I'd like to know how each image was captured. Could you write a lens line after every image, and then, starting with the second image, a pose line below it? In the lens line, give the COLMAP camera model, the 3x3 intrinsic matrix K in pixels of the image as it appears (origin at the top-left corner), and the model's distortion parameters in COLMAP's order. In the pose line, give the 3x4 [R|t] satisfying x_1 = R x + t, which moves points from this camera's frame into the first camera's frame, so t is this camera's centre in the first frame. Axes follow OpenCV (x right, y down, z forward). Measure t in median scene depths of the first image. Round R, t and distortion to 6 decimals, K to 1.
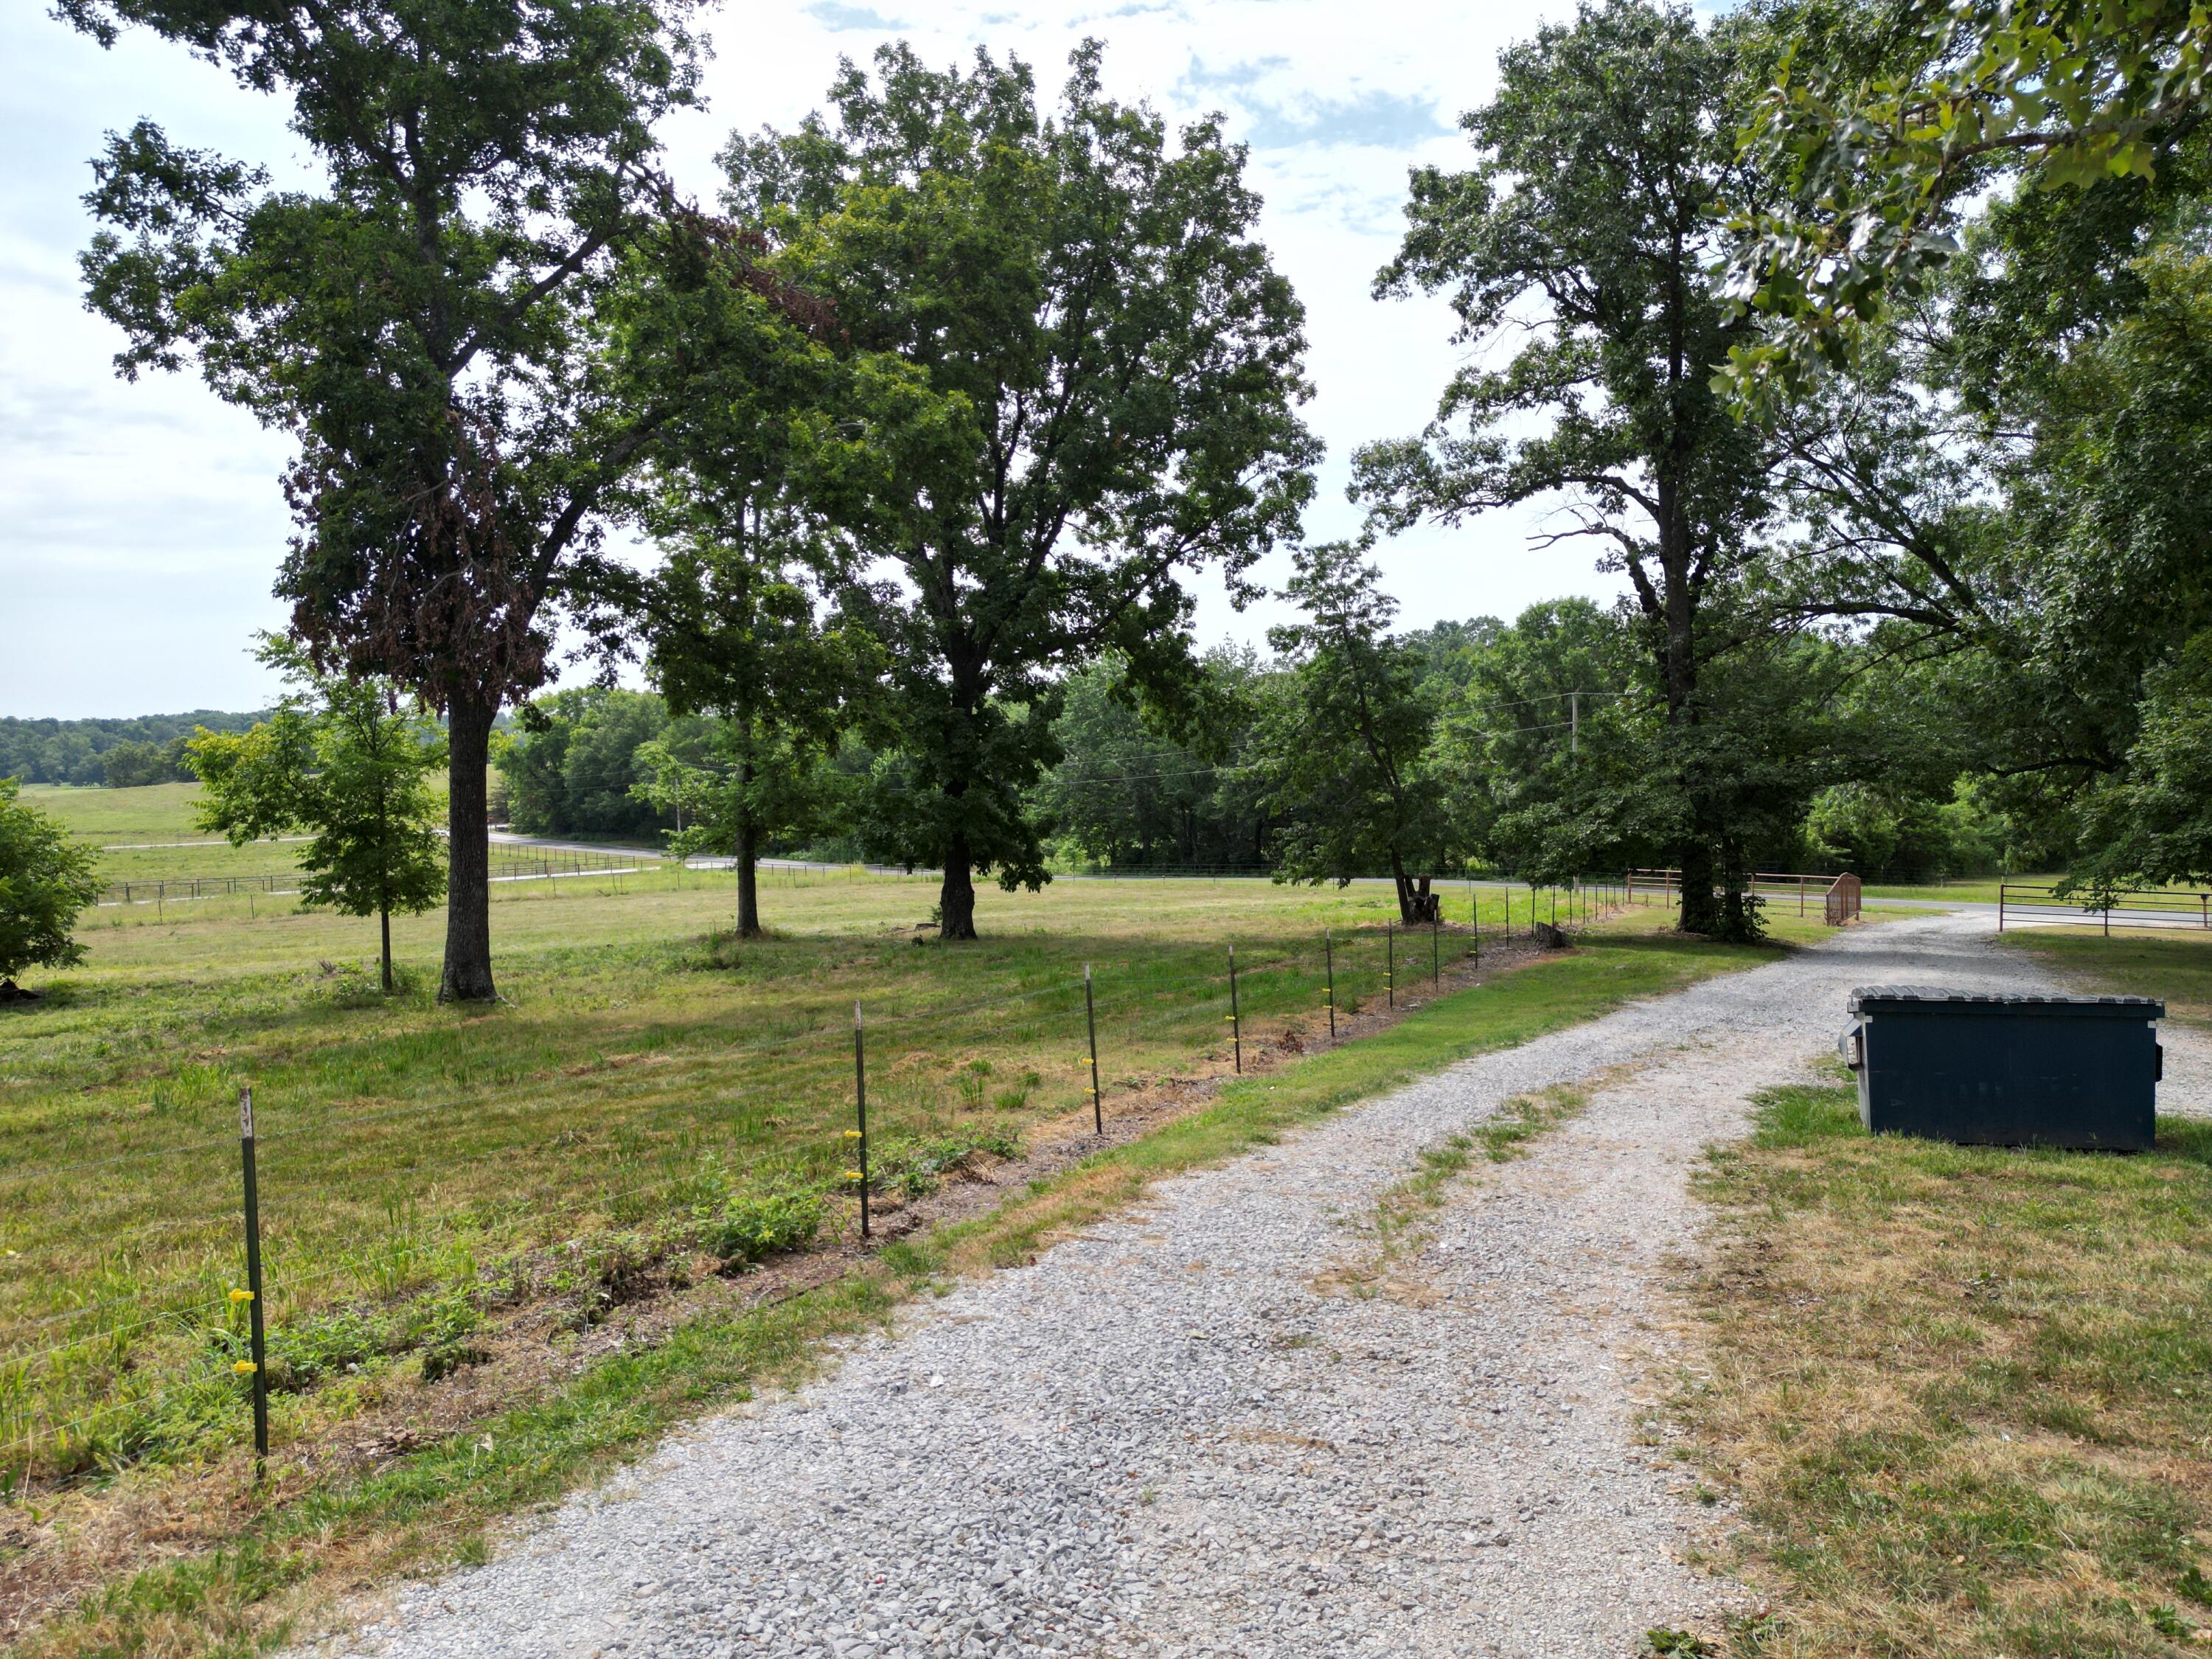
lens RADIAL K [[1558.3, 0, 1103.4], [0, 1558.3, 827.1], [0, 0, 1]] dist [0.061548, -0.052331]
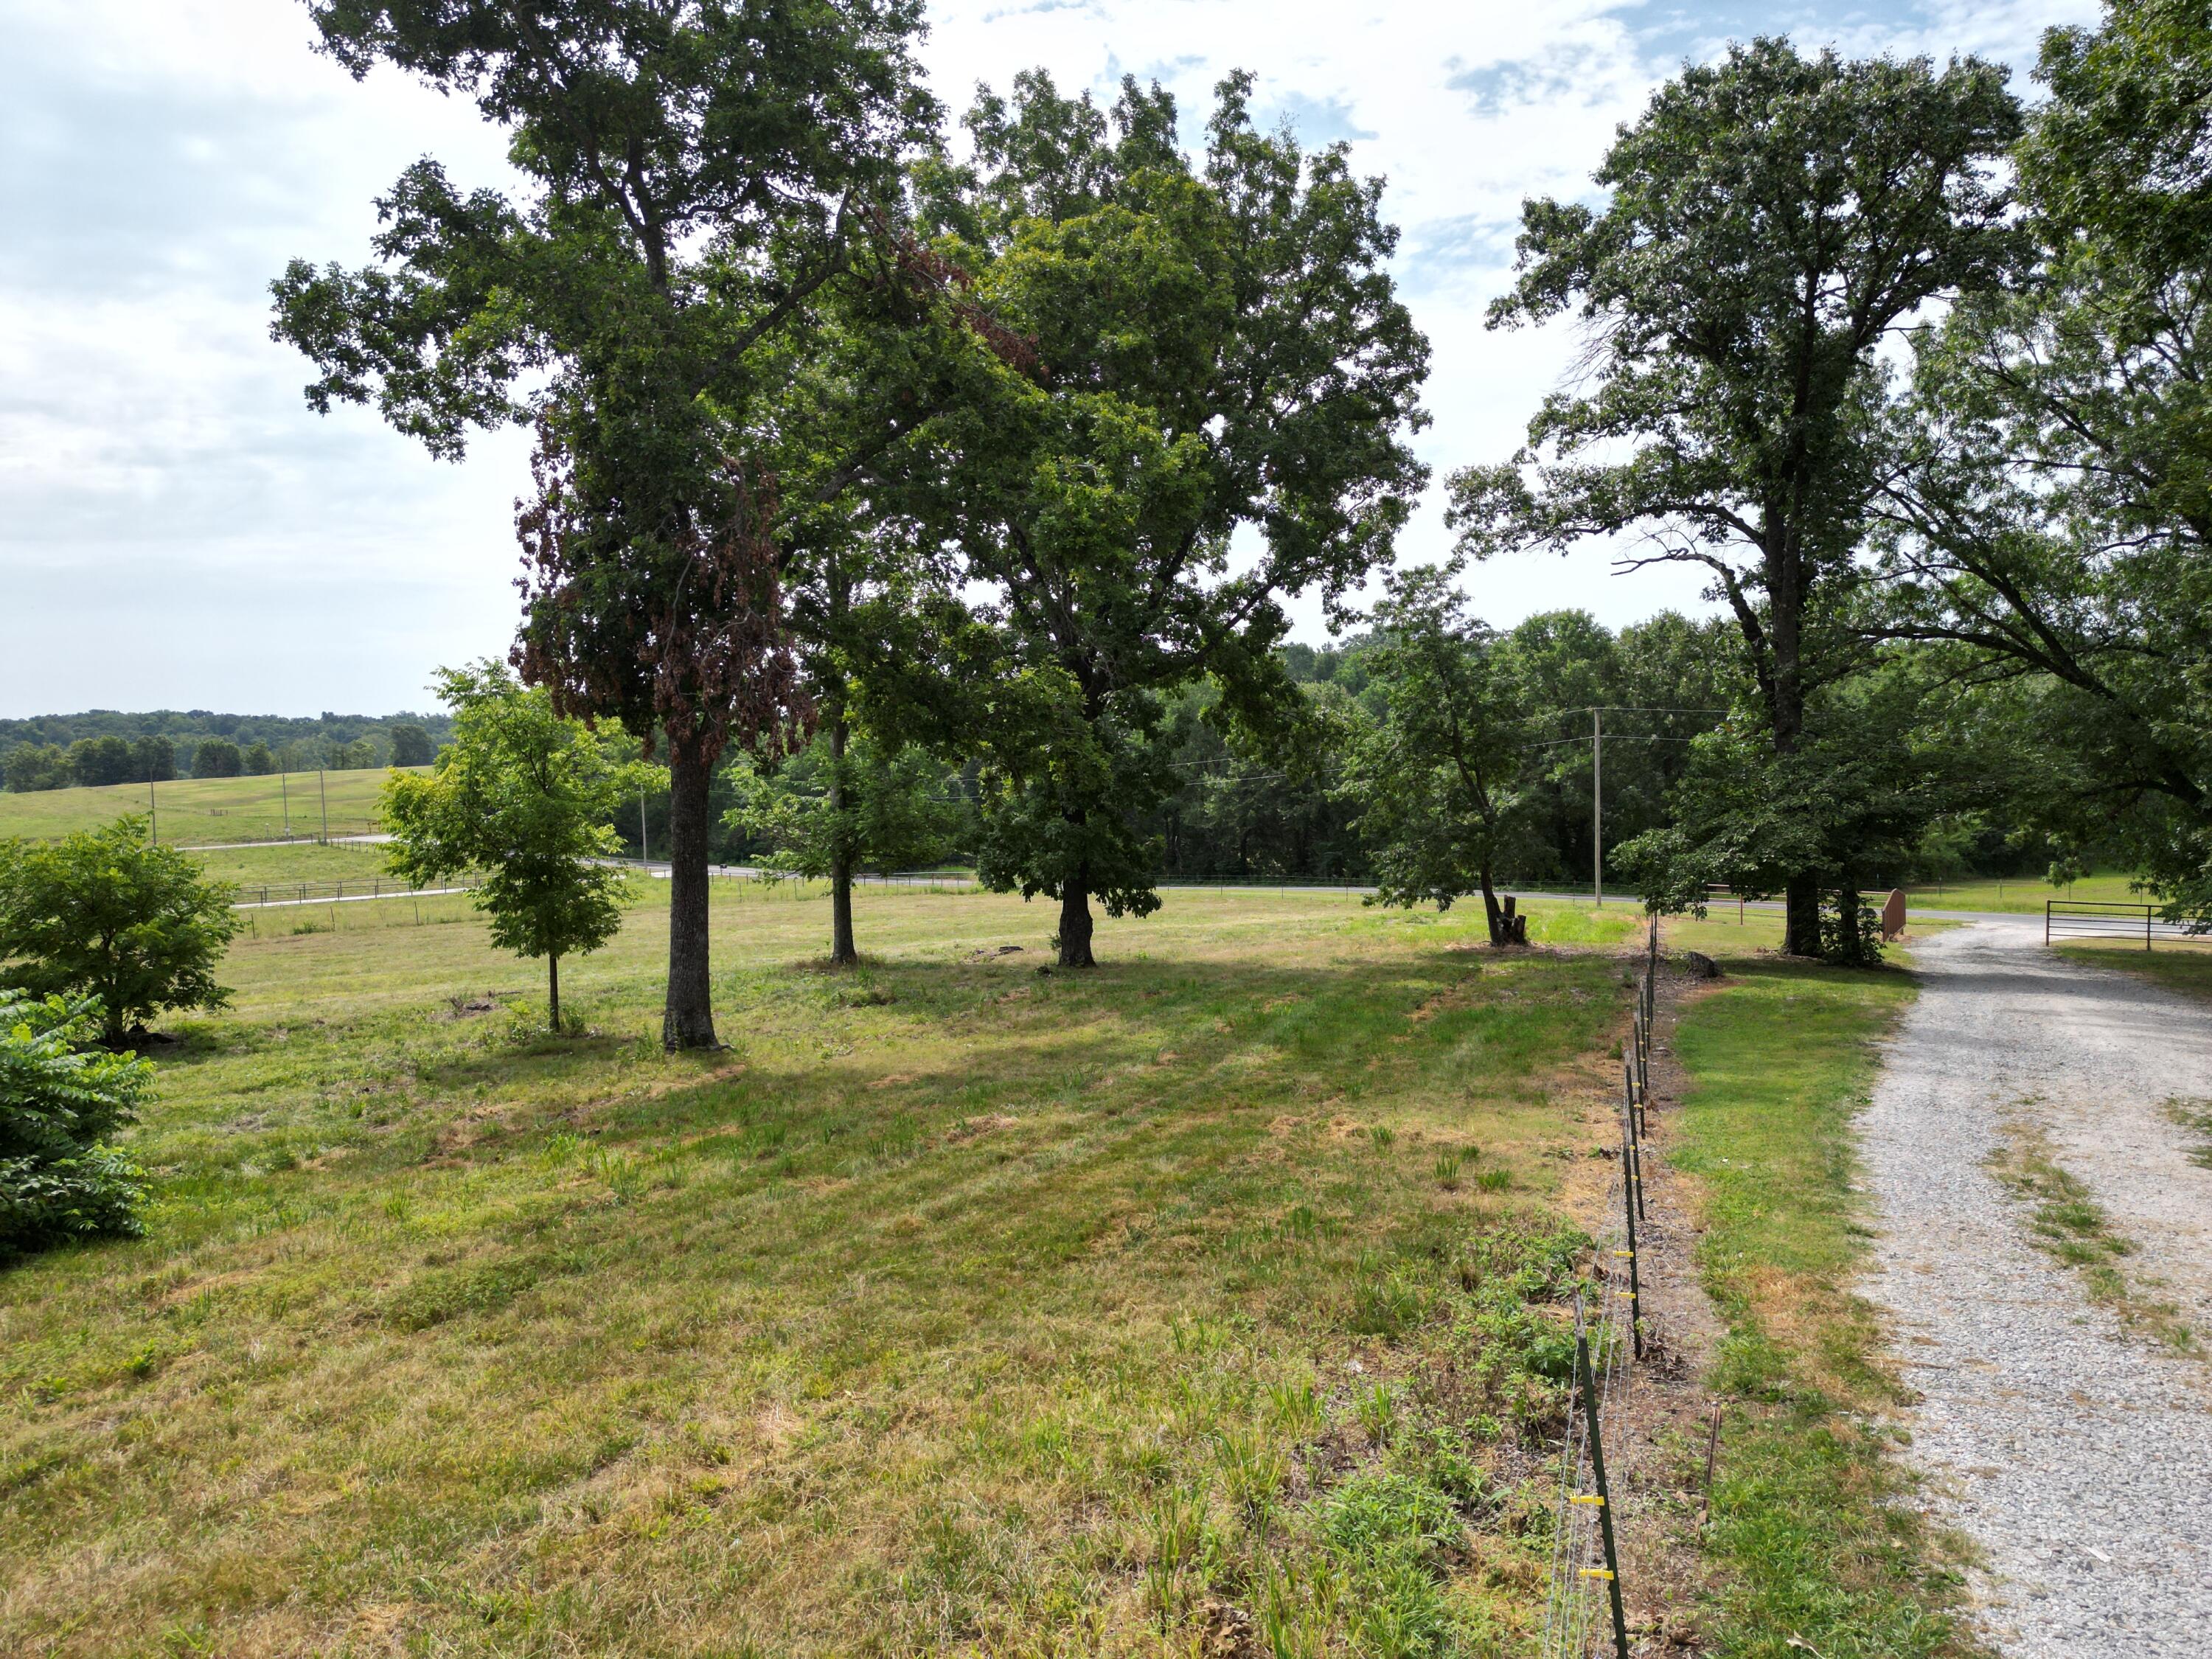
lens RADIAL K [[1558.3, 0, 1110.6], [0, 1558.3, 827.4], [0, 0, 1]] dist [0.061548, -0.052331]
pose [[0.998670, -0.003669, 0.051427, -0.128303], [0.003660, 0.999993, 0.000261, -0.018278], [-0.051427, -0.000072, 0.998677, 0.004539]]
